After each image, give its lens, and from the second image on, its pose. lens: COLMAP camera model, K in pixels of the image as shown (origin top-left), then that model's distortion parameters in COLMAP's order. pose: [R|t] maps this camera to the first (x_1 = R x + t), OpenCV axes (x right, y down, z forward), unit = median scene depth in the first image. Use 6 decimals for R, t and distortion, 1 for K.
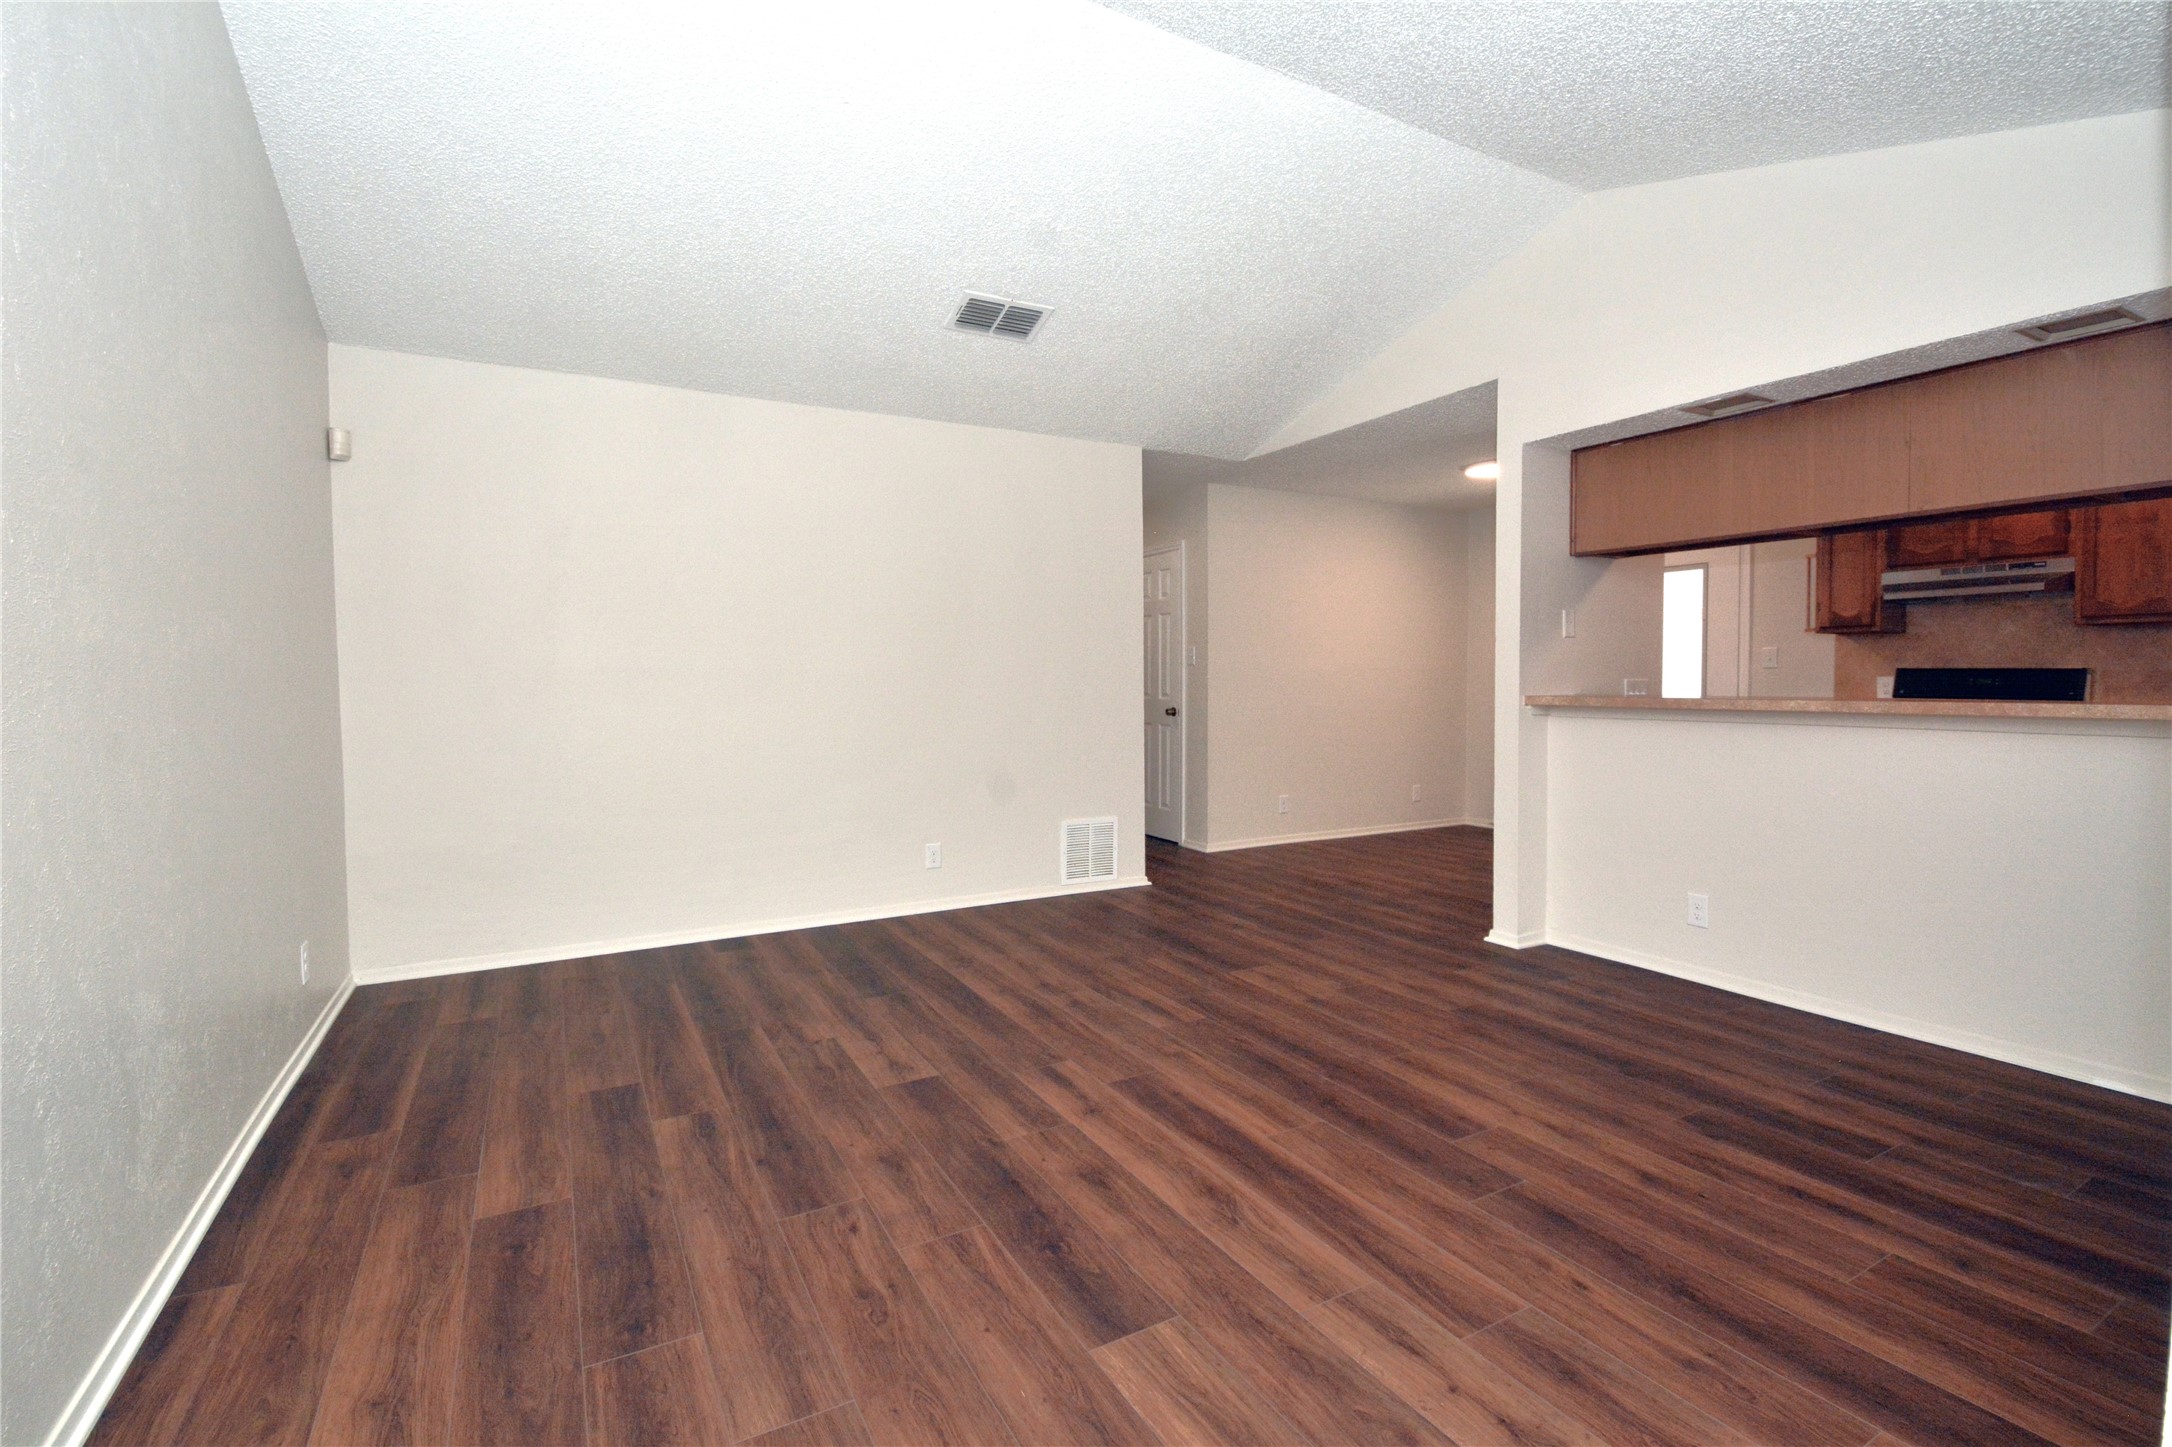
lens RADIAL K [[968.5, 0, 1100.0], [0, 968.5, 711.2], [0, 0, 1]] dist [0.002834, -0.014465]
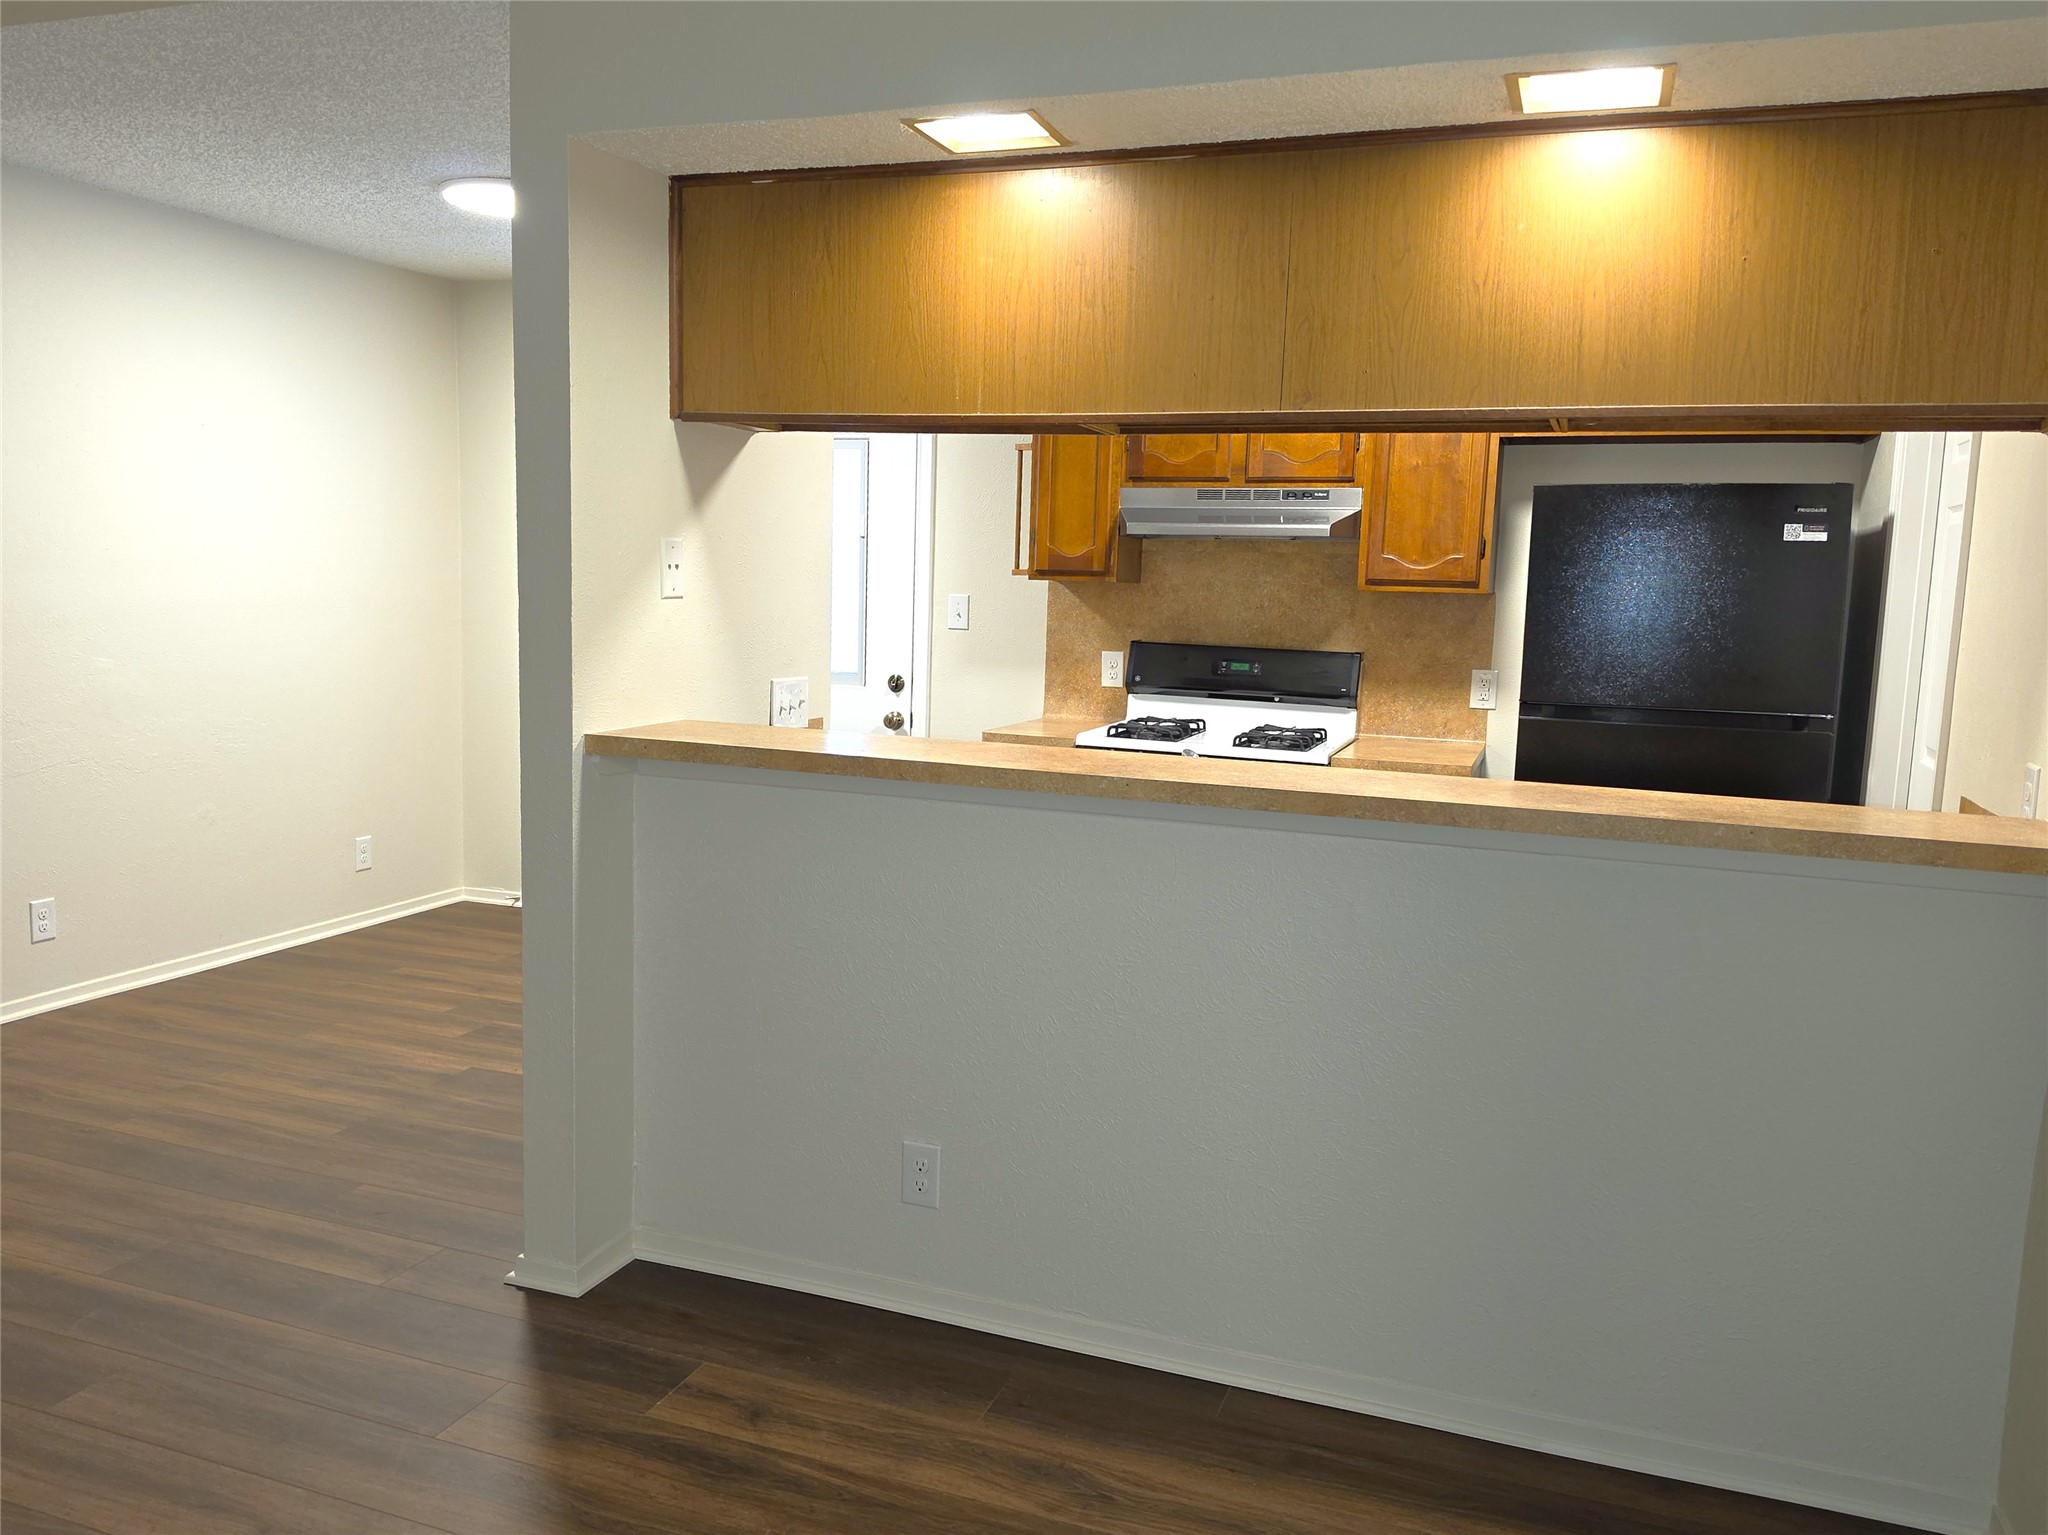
lens RADIAL K [[1536.3, 0, 1006.3], [0, 1536.3, 782.8], [0, 0, 1]] dist [0.011953, -0.024850]
pose [[0.762310, -0.057542, 0.644649, 0.136570], [-0.014520, 0.994269, 0.105920, -0.072272], [-0.647049, -0.090104, 0.757105, 0.351538]]
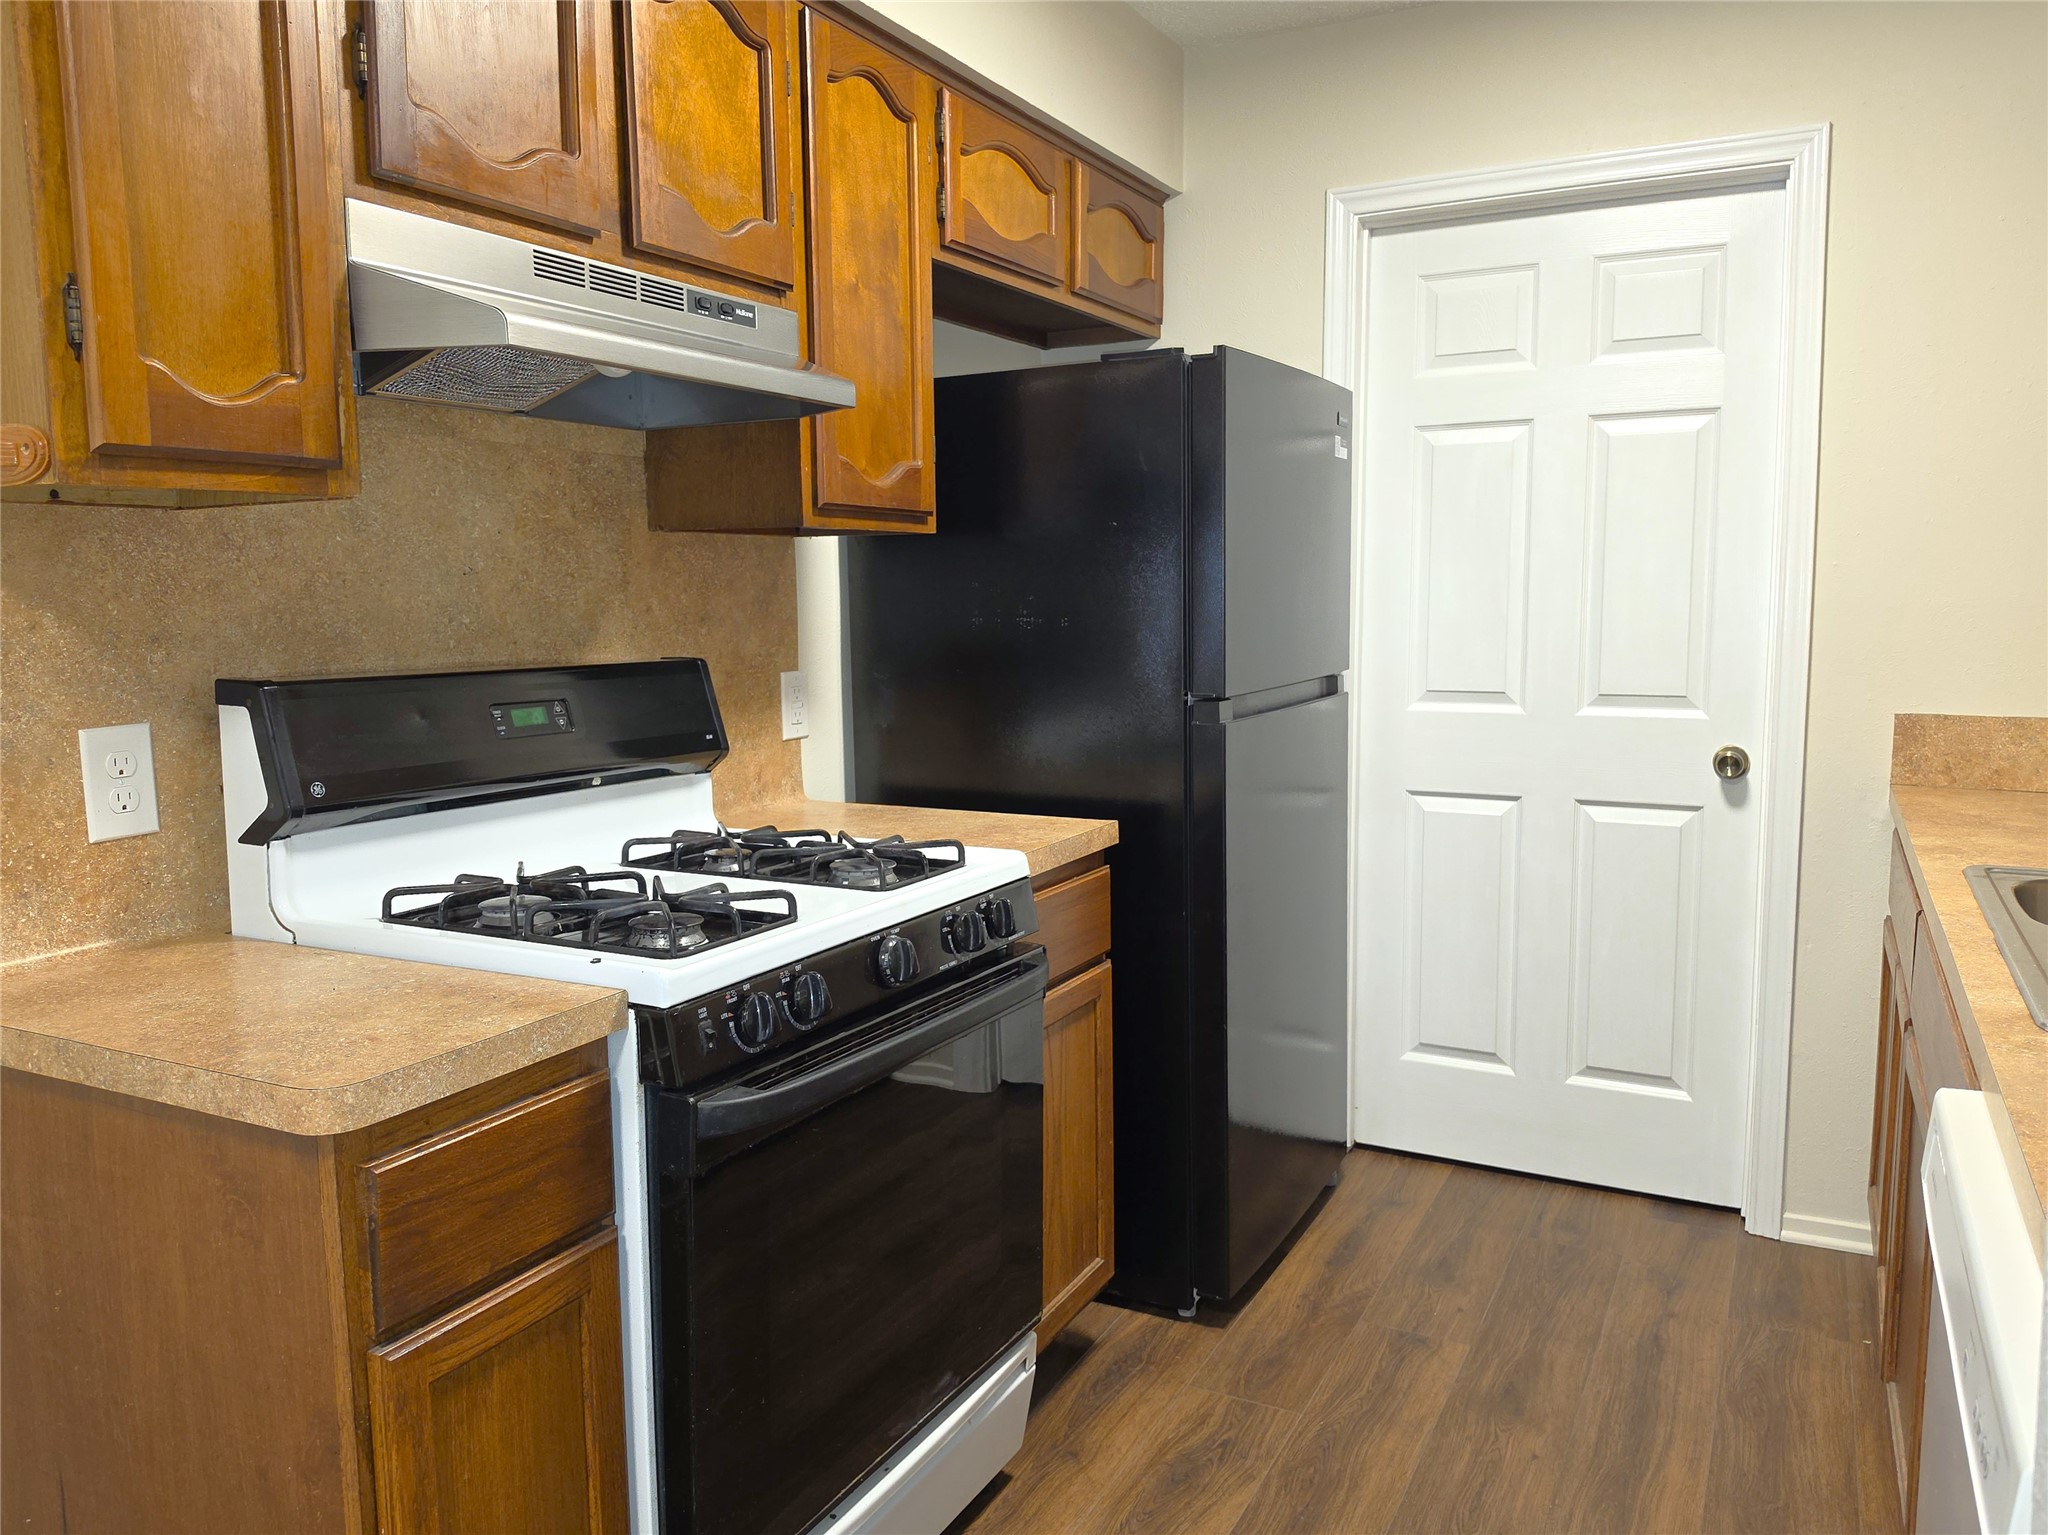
lens RADIAL K [[1536.3, 0, 1059.2], [0, 1536.3, 769.1], [0, 0, 1]] dist [0.011953, -0.024850]
pose [[-0.545156, -0.085215, 0.833992, 0.564018], [0.040459, 0.990987, 0.127703, -0.077300], [-0.837358, 0.103360, -0.536795, 1.295033]]
